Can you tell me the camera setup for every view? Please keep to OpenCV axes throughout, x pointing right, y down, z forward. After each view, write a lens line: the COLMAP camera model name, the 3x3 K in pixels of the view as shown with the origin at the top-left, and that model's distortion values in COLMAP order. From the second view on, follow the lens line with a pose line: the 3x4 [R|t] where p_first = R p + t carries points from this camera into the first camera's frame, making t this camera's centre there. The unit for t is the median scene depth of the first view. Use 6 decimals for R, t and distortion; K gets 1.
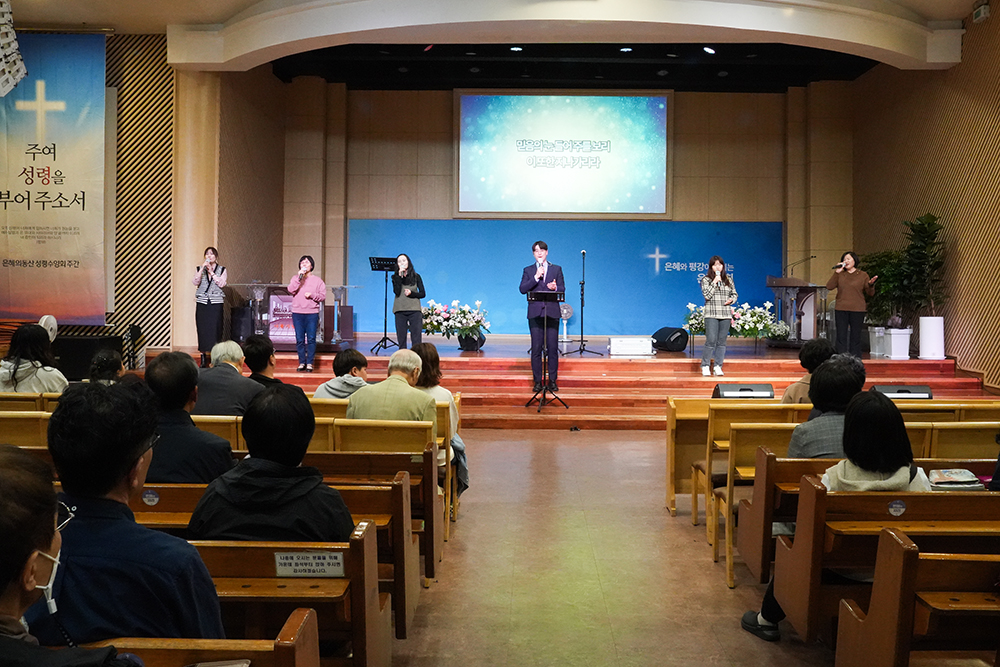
lens RADIAL K [[869.1, 0, 529.3], [0, 869.1, 280.3], [0, 0, 1]] dist [-0.006756, 0.006861]
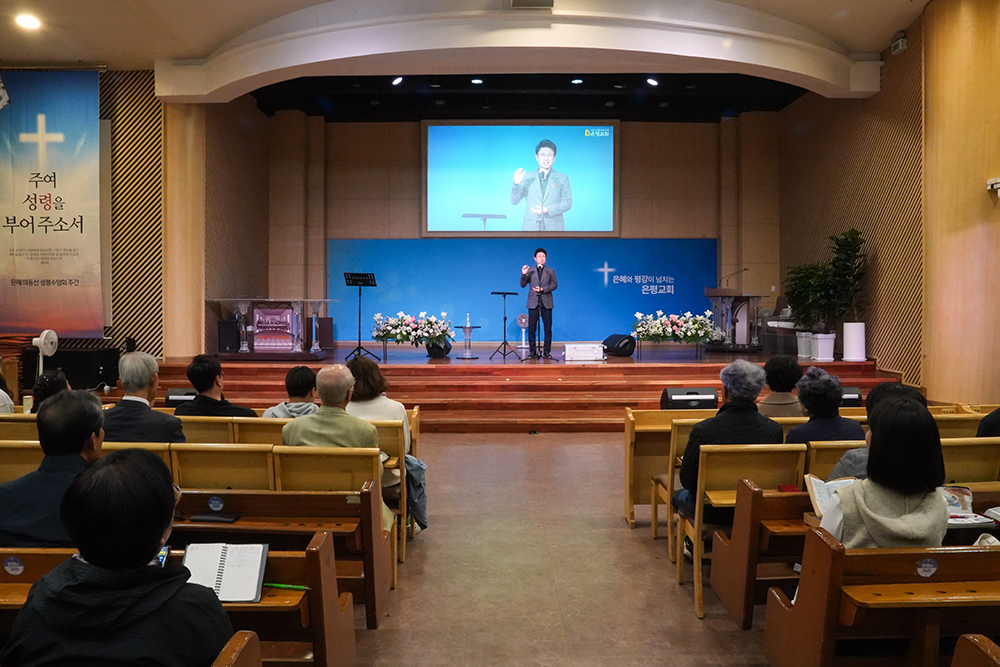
lens RADIAL K [[733.8, 0, 504.2], [0, 733.8, 313.7], [0, 0, 1]] dist [-0.079821, 0.047587]
pose [[0.999852, -0.009855, 0.014095, 0.004308], [0.009446, 0.999541, 0.028790, -0.000279], [-0.014372, -0.028652, 0.999486, 0.085172]]
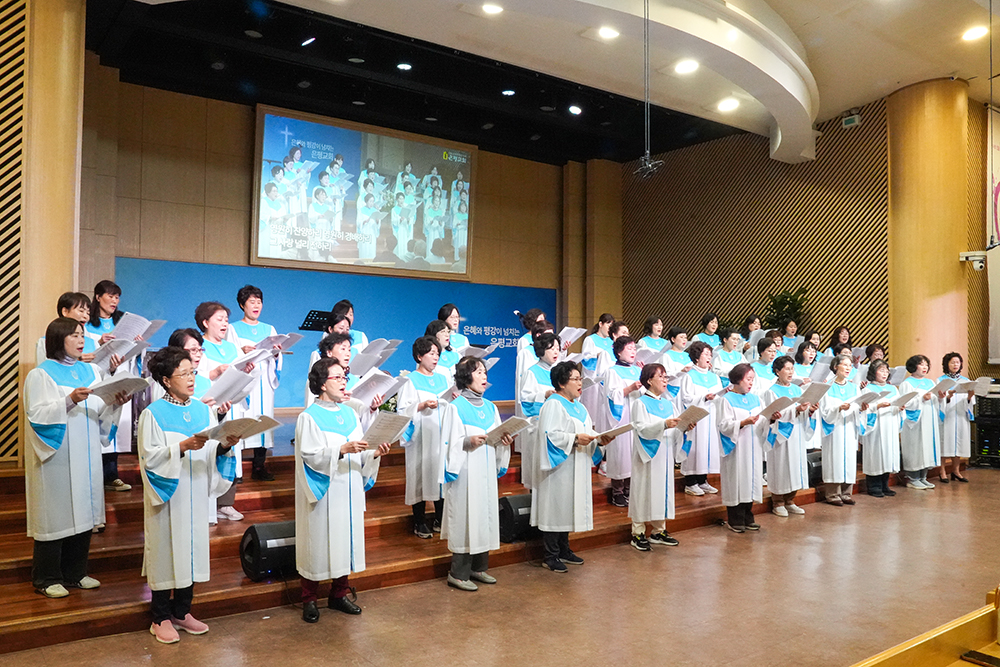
lens RADIAL K [[759.0, 0, 448.5], [0, 759.0, 350.6], [0, 0, 1]] dist [-0.069882, 0.002975]
pose [[0.822409, 0.001176, 0.568895, -0.457313], [-0.008338, 0.999915, 0.009988, -0.000521], [-0.568835, -0.012957, 0.822349, 0.441578]]
